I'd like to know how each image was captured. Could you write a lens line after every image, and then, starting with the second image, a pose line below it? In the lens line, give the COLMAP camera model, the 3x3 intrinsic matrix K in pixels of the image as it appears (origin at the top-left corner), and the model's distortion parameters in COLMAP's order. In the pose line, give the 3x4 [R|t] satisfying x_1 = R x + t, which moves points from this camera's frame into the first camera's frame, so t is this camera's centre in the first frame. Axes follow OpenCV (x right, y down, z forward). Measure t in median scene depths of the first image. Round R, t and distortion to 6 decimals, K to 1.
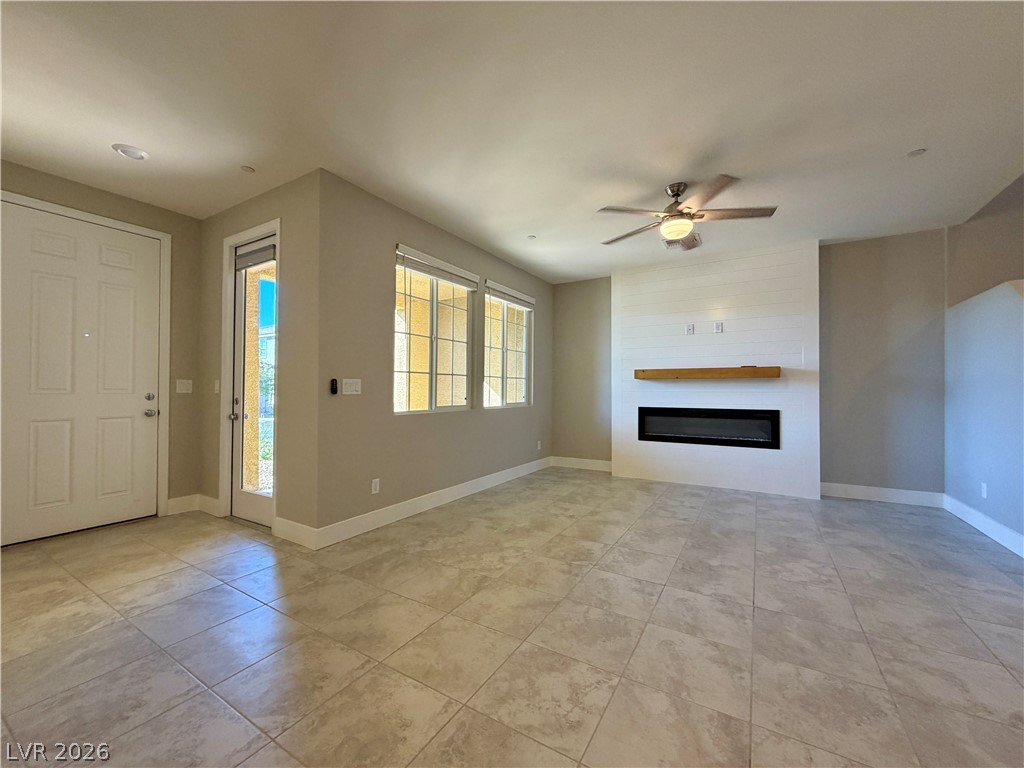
lens RADIAL K [[410.4, 0, 512.0], [0, 410.4, 384.0], [0, 0, 1]] dist [-0.001011, 0.000103]
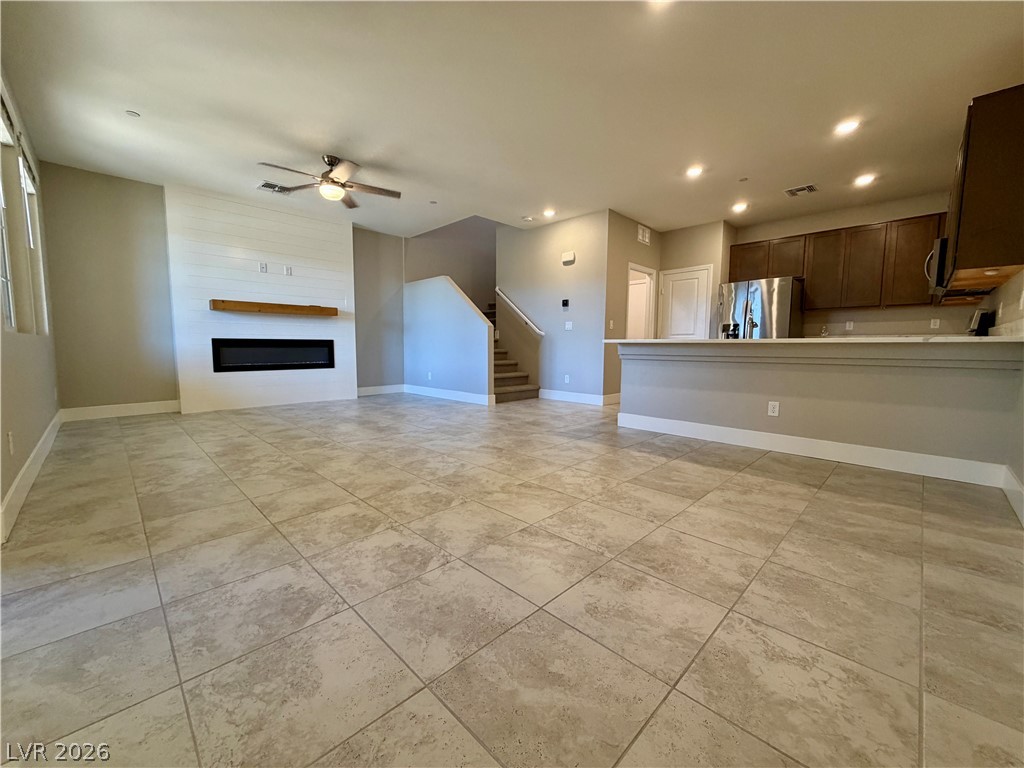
lens RADIAL K [[410.4, 0, 512.0], [0, 410.4, 384.0], [0, 0, 1]] dist [-0.001011, 0.000103]
pose [[0.233072, -0.093846, 0.967921, -0.634137], [-0.017715, 0.994758, 0.100714, 0.069426], [-0.972298, -0.040620, 0.230188, 0.098069]]
